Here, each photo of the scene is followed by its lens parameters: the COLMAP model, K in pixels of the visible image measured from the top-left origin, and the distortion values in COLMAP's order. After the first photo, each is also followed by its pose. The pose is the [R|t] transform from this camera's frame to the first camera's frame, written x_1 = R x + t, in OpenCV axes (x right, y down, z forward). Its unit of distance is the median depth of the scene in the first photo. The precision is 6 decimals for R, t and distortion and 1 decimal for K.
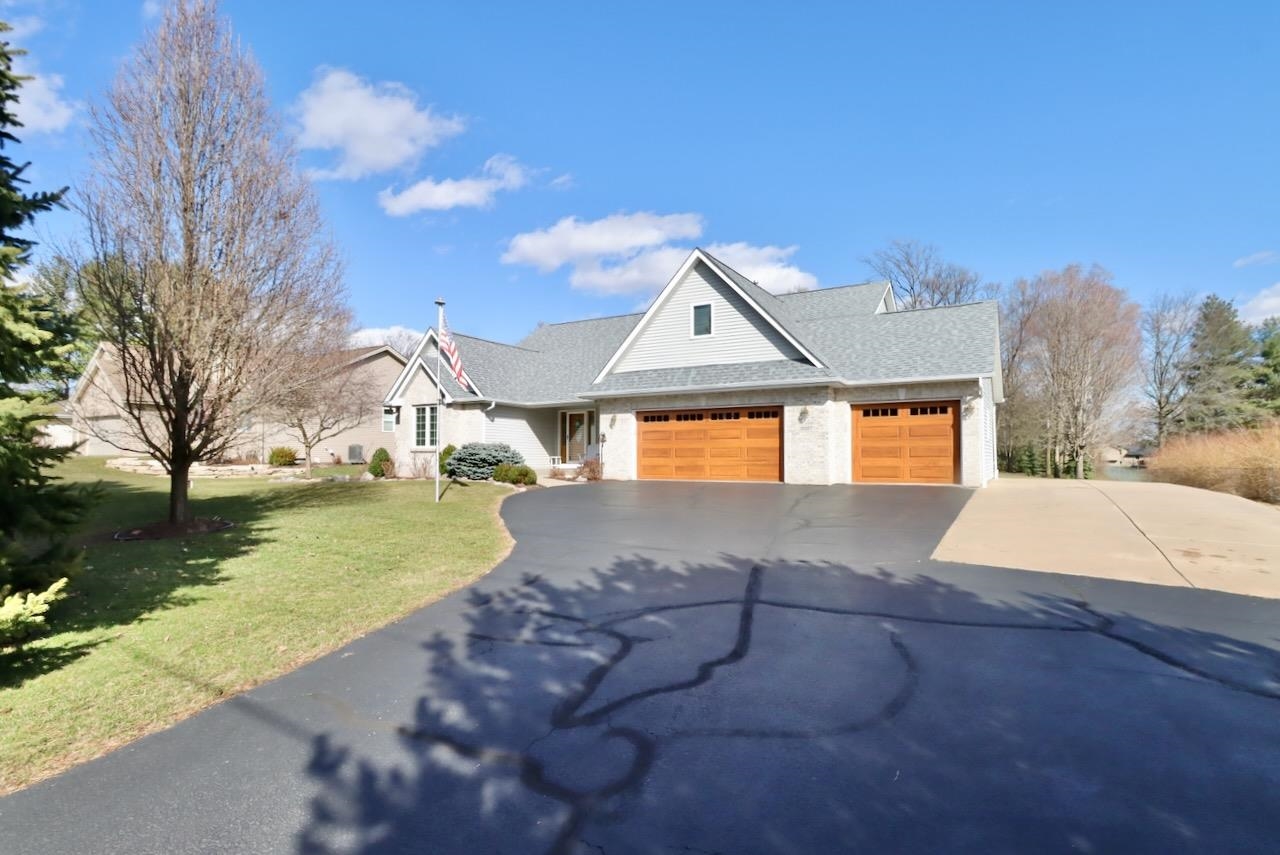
lens RADIAL K [[609.3, 0, 640.0], [0, 609.3, 427.5], [0, 0, 1]] dist [0.000402, 0.000215]
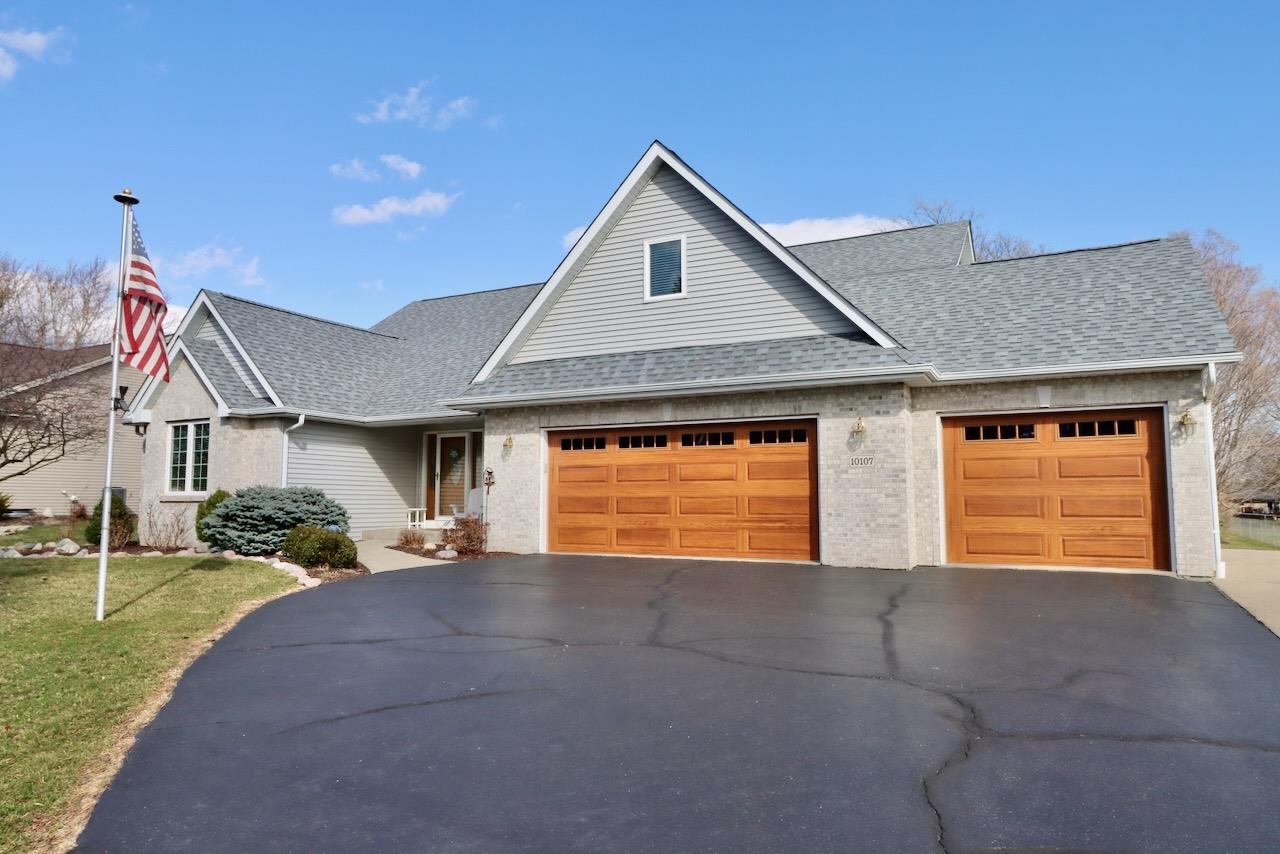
lens RADIAL K [[795.7, 0, 640.0], [0, 795.7, 427.0], [0, 0, 1]] dist [0.005551, 0.000515]
pose [[0.996151, 0.006168, 0.087439, 0.015391], [-0.002343, 0.999038, -0.043780, 0.001999], [-0.087625, 0.043407, 0.995207, 0.277913]]
